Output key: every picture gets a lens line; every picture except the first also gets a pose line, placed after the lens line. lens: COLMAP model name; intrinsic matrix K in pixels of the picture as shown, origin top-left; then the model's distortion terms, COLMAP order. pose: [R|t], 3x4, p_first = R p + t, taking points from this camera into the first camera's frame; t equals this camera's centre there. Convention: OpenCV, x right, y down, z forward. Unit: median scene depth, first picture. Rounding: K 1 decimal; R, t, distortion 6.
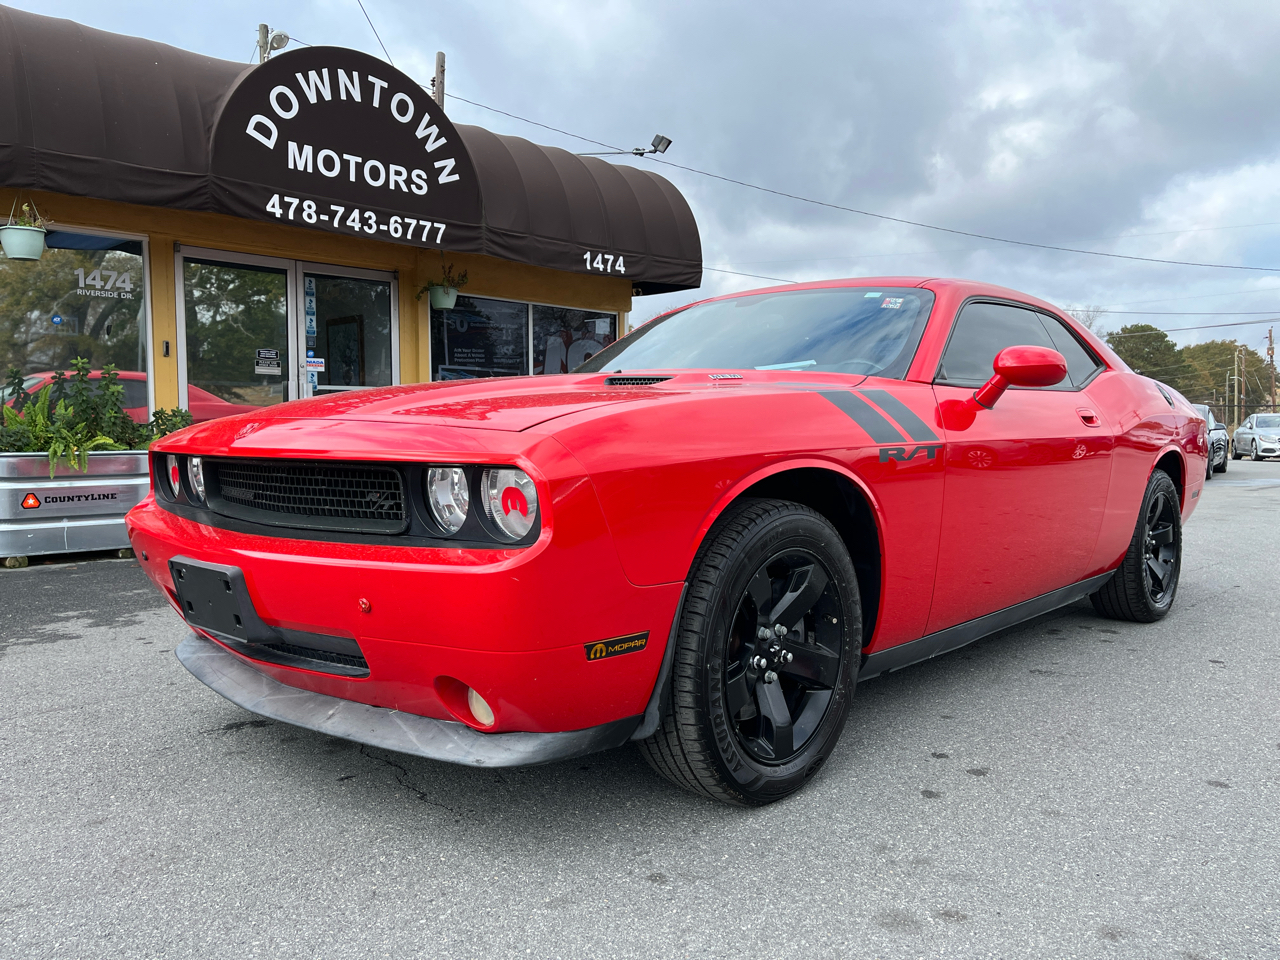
lens RADIAL K [[952.3, 0, 631.7], [0, 952.3, 479.0], [0, 0, 1]] dist [0.075776, -0.100175]
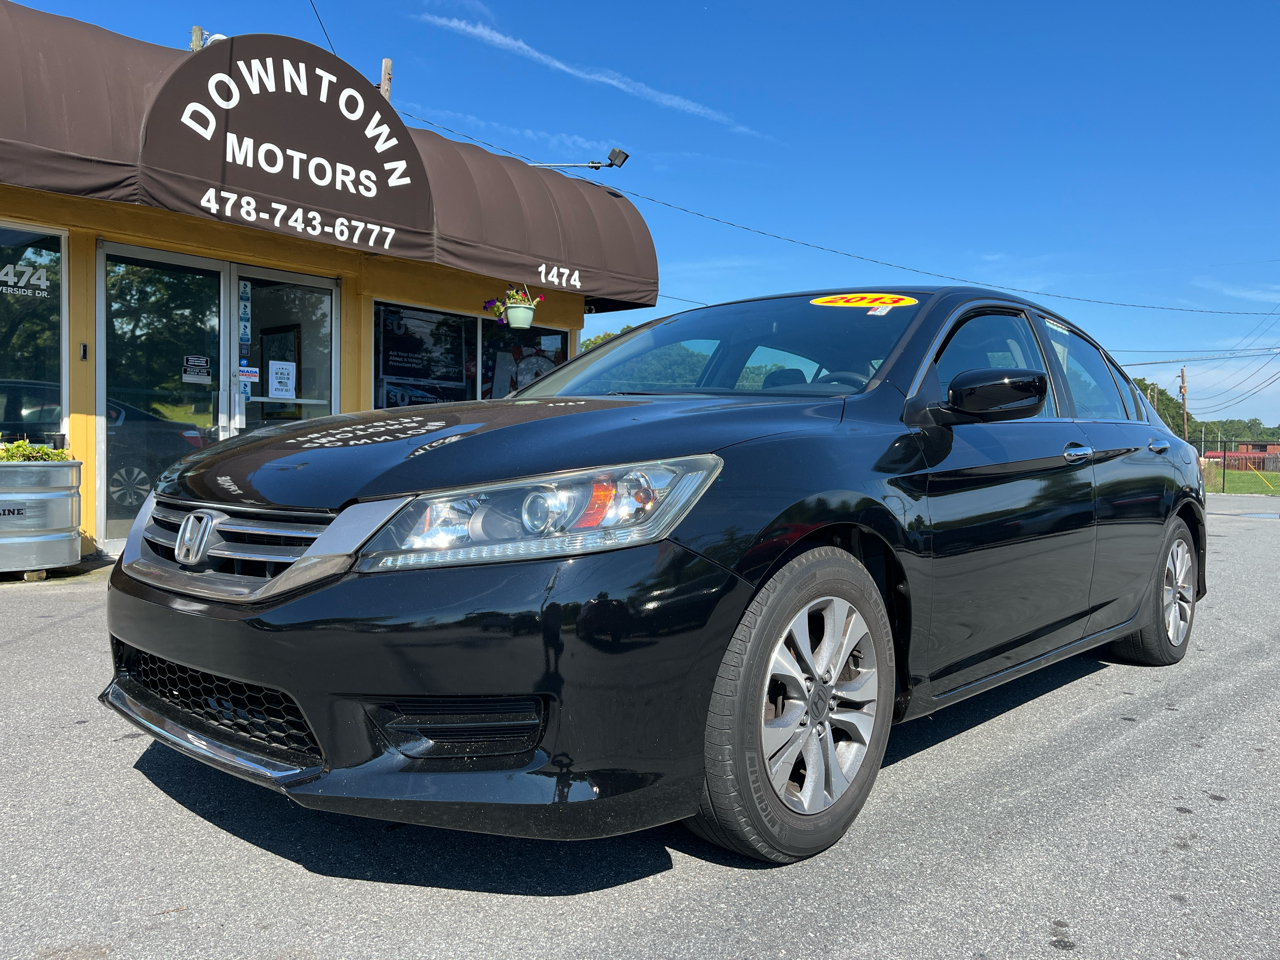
lens RADIAL K [[952.3, 0, 630.3], [0, 952.3, 480.9], [0, 0, 1]] dist [0.075776, -0.100175]
pose [[0.997404, 0.015382, 0.070353, -0.026858], [-0.013618, 0.999582, -0.025485, 0.003484], [-0.070715, 0.024461, 0.997197, 0.049174]]
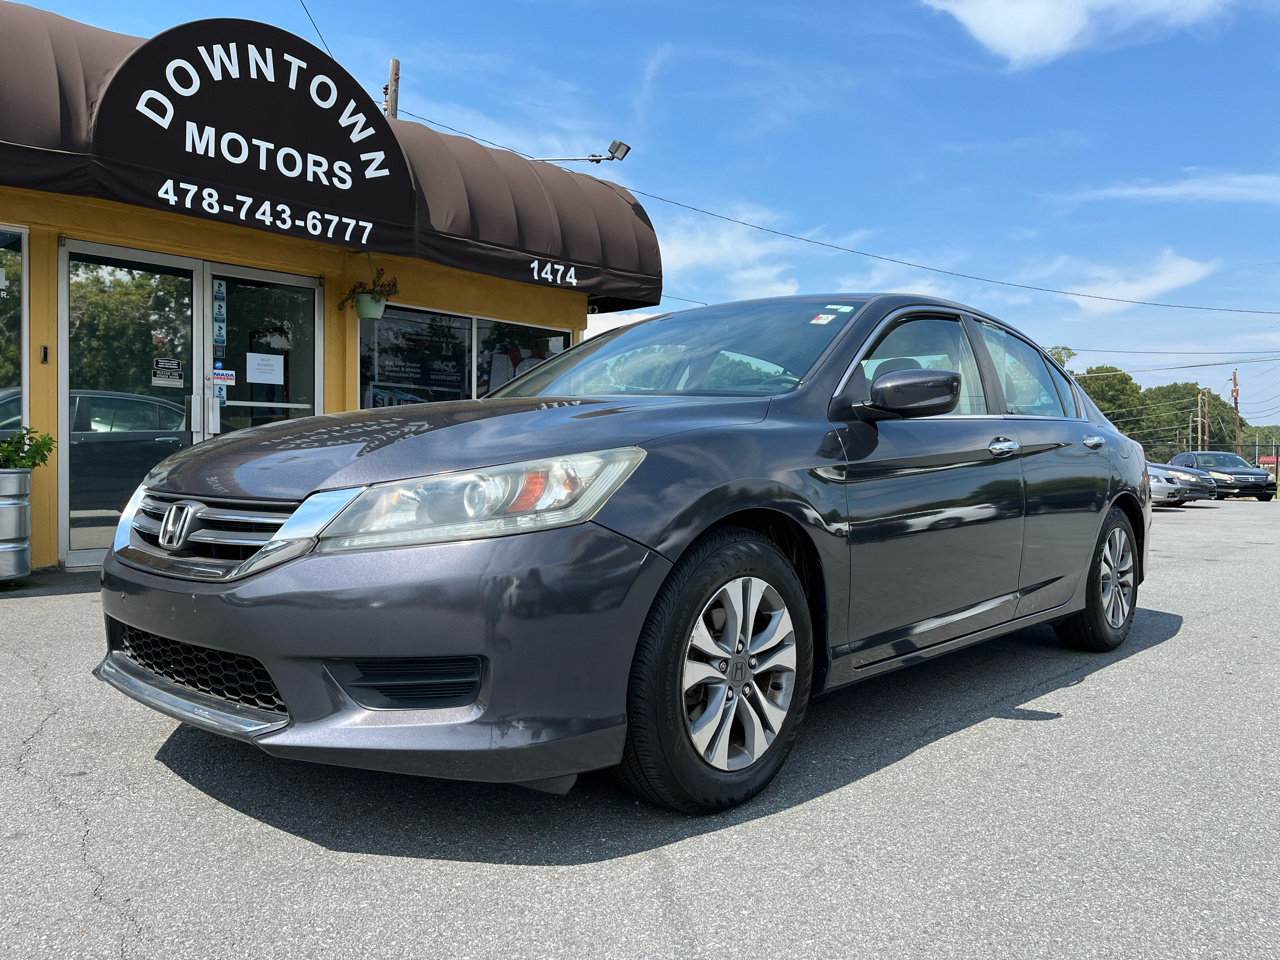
lens RADIAL K [[952.3, 0, 639.5], [0, 952.3, 482.4], [0, 0, 1]] dist [0.075776, -0.100175]
pose [[0.999302, 0.011733, 0.035463, 0.028194], [-0.010583, 0.999417, -0.032448, 0.003841], [-0.035823, 0.032050, 0.998844, 0.106214]]
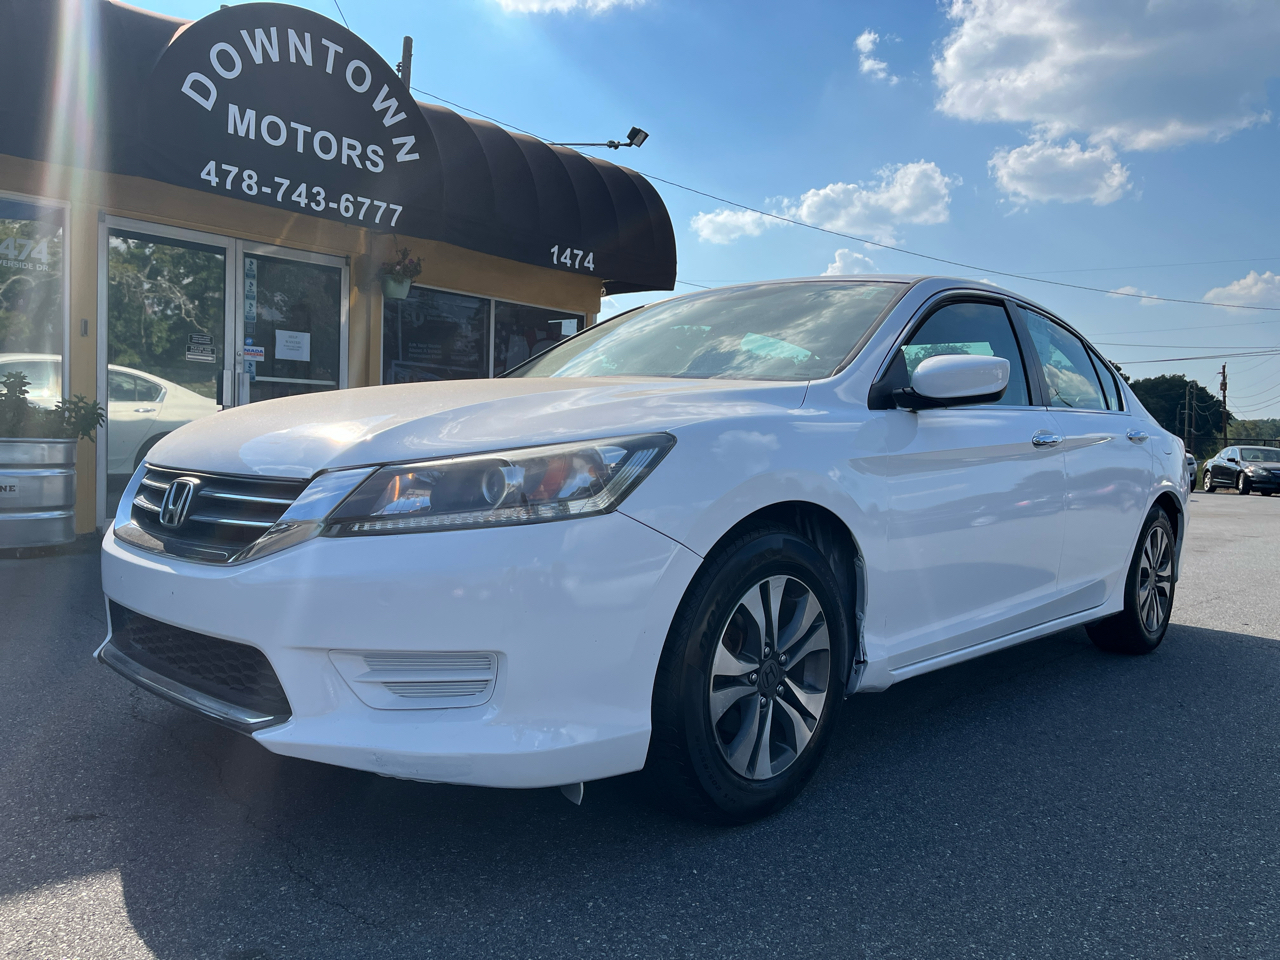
lens RADIAL K [[952.3, 0, 634.5], [0, 952.3, 485.4], [0, 0, 1]] dist [0.075776, -0.100175]
pose [[0.998455, 0.032713, 0.044913, -0.004185], [-0.032368, 0.999441, -0.008398, 0.003334], [-0.045163, 0.006931, 0.998956, 0.073610]]
